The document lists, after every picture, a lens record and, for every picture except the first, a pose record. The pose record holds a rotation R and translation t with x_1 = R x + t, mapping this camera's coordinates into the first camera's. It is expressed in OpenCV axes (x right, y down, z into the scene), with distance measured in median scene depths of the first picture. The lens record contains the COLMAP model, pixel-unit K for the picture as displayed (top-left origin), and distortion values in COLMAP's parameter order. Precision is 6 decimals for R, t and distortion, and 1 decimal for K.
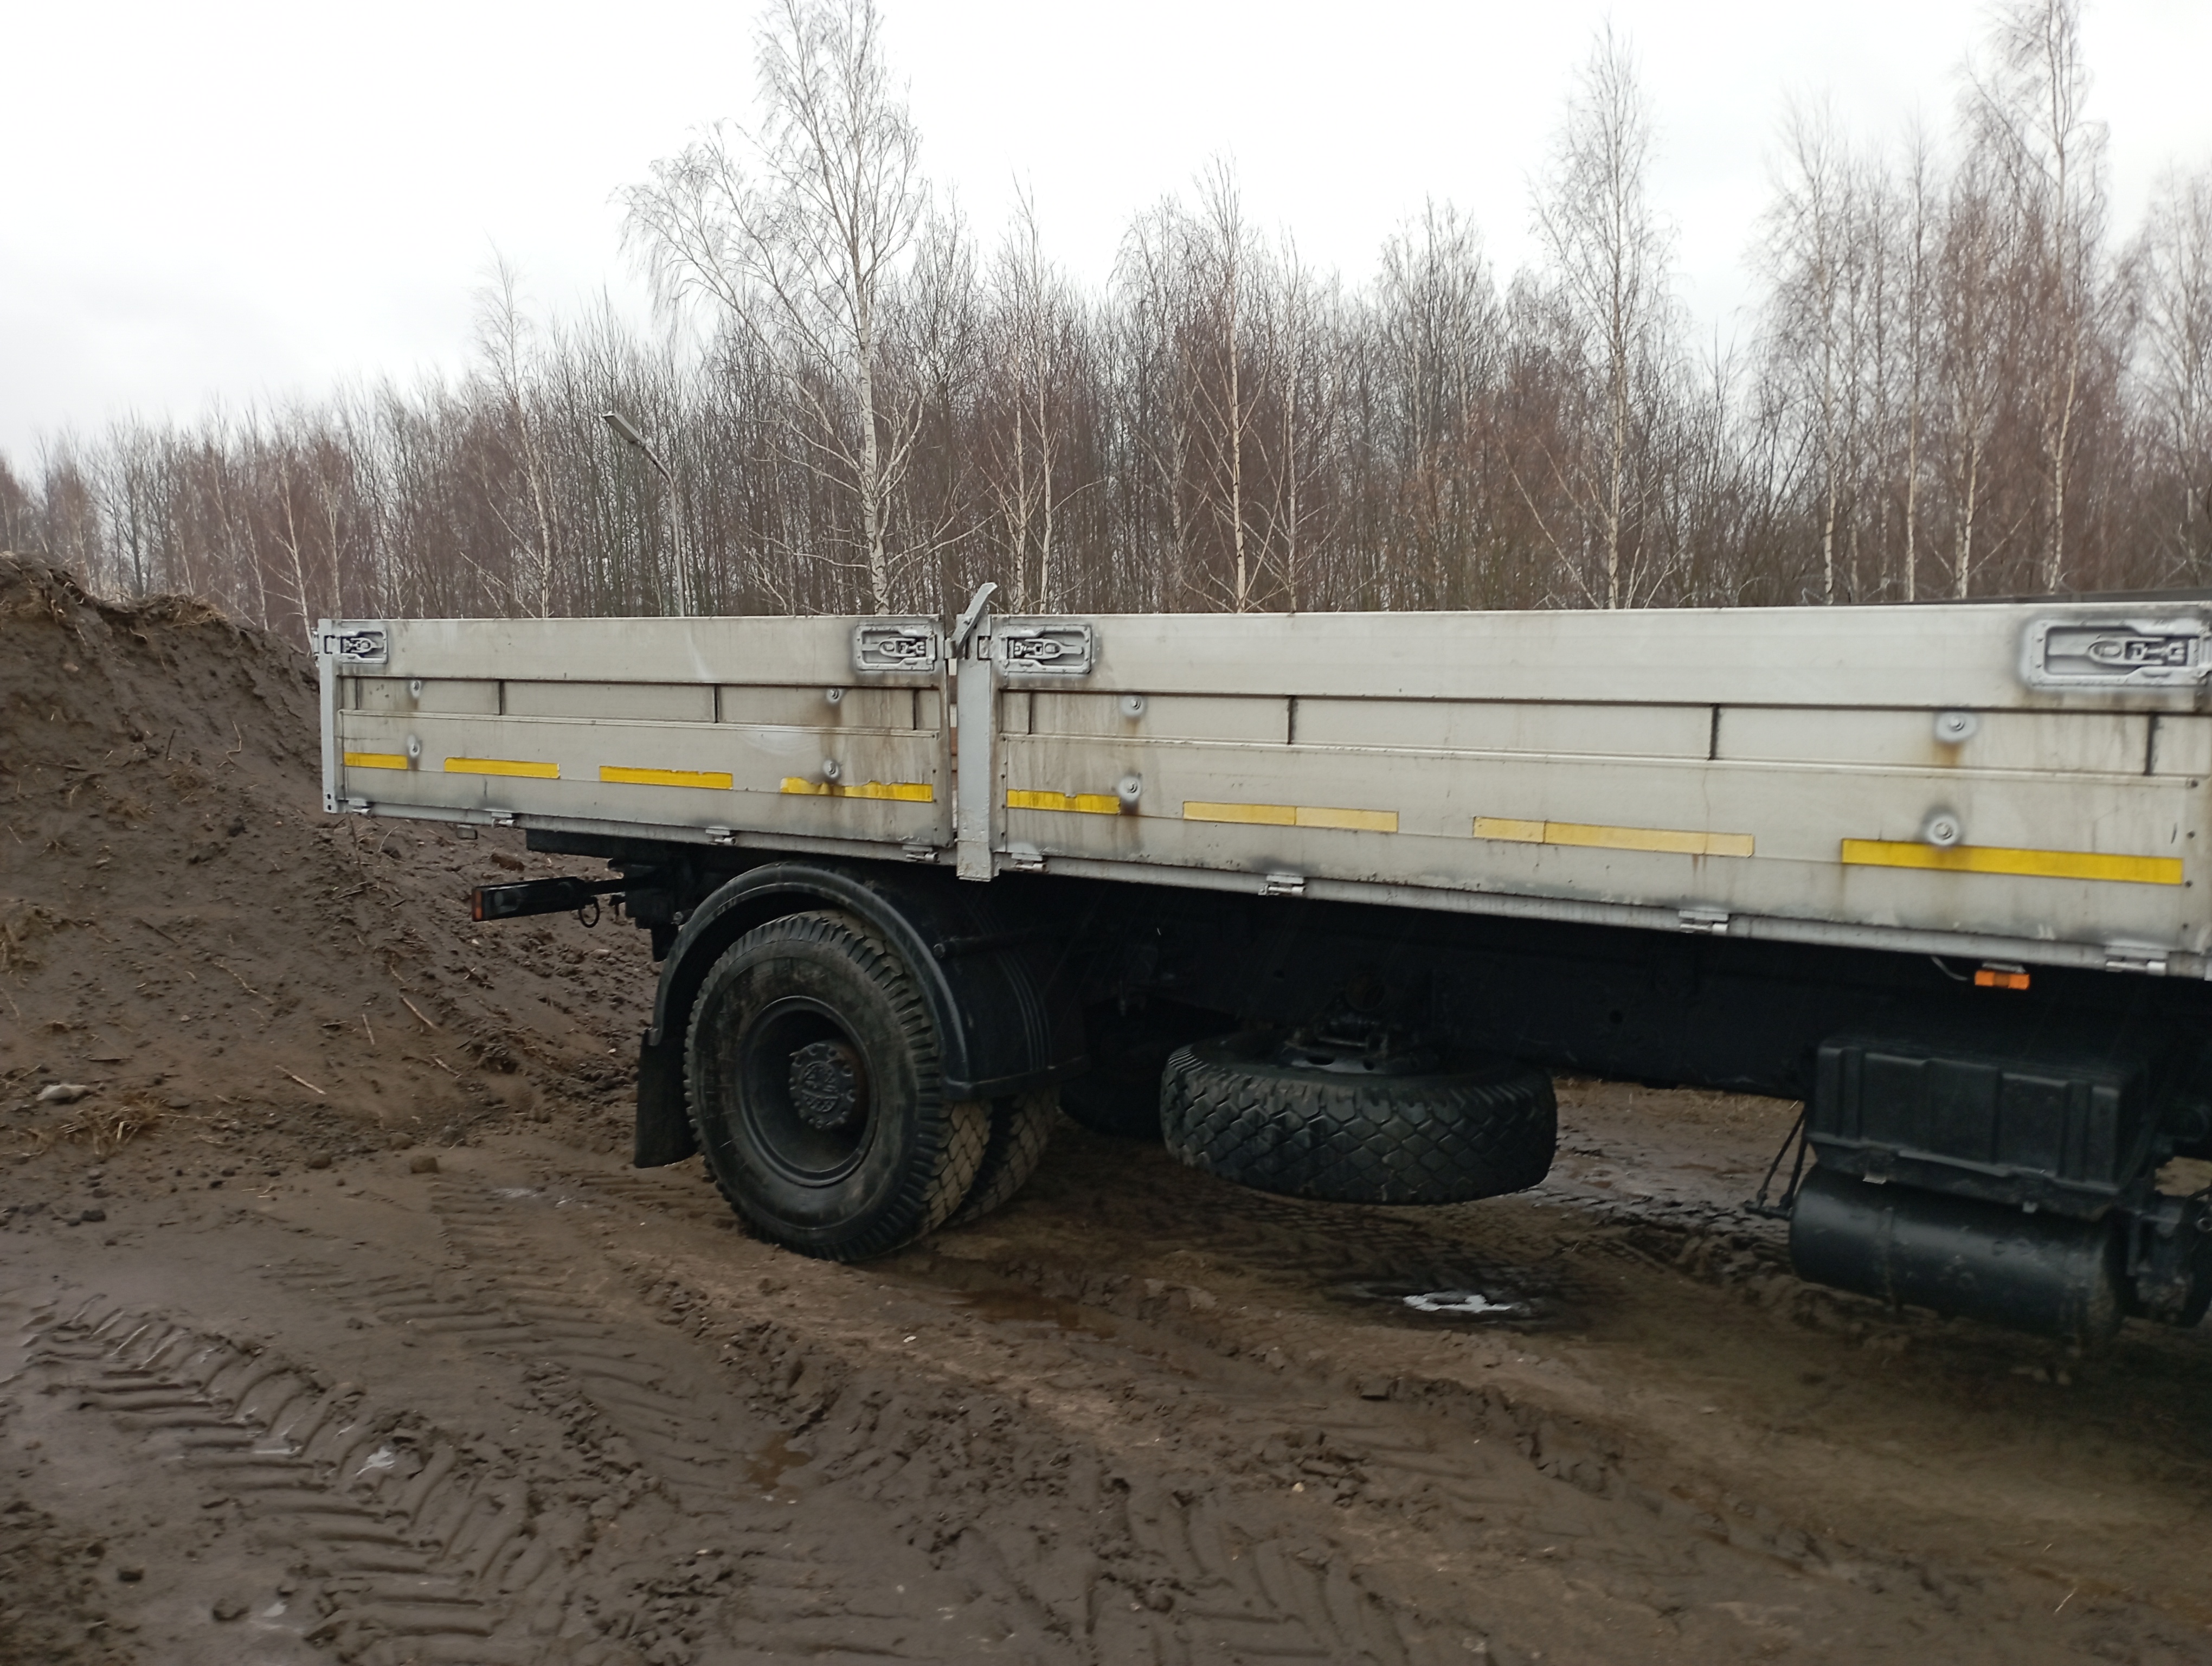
lens RADIAL K [[1794.1, 0, 1115.5], [0, 1794.1, 839.0], [0, 0, 1]] dist [0.096943, -0.116468]
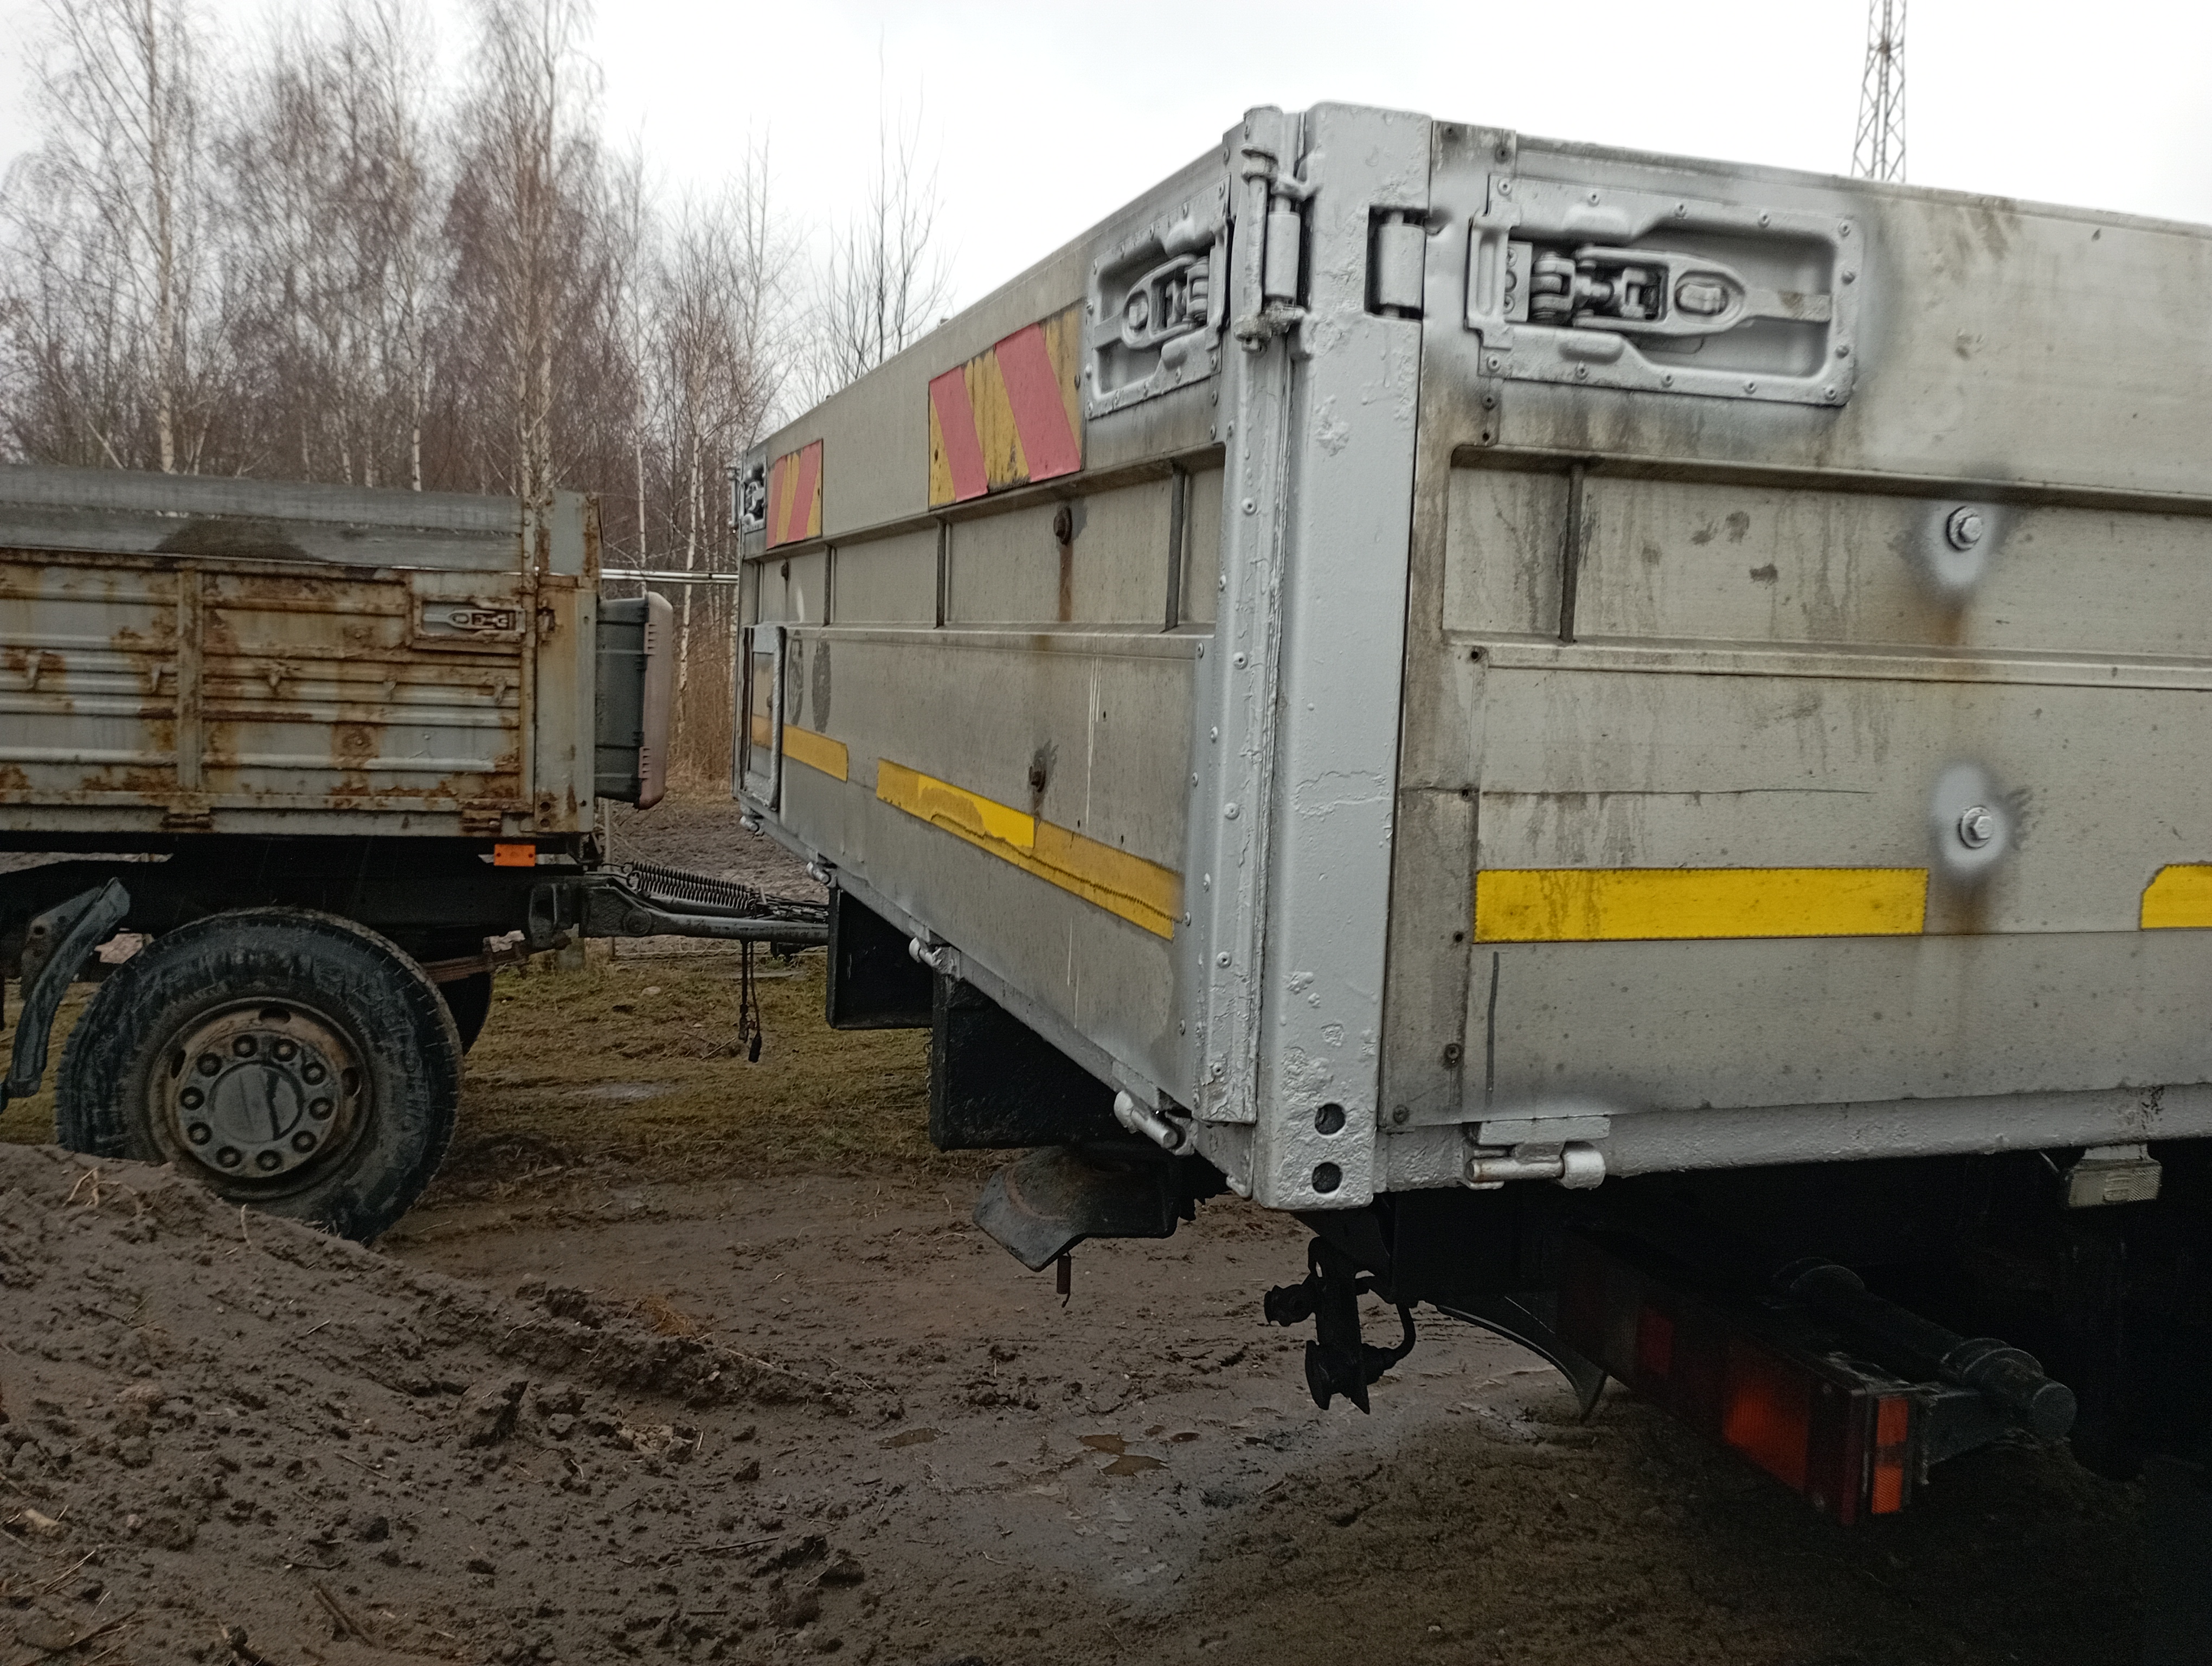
lens RADIAL K [[1794.1, 0, 1102.7], [0, 1794.1, 830.1], [0, 0, 1]] dist [0.096943, -0.116468]
pose [[0.610706, -0.068304, 0.788906, -0.775709], [0.041527, 0.997665, 0.054231, -0.082534], [-0.790767, -0.000358, 0.612117, 1.202449]]
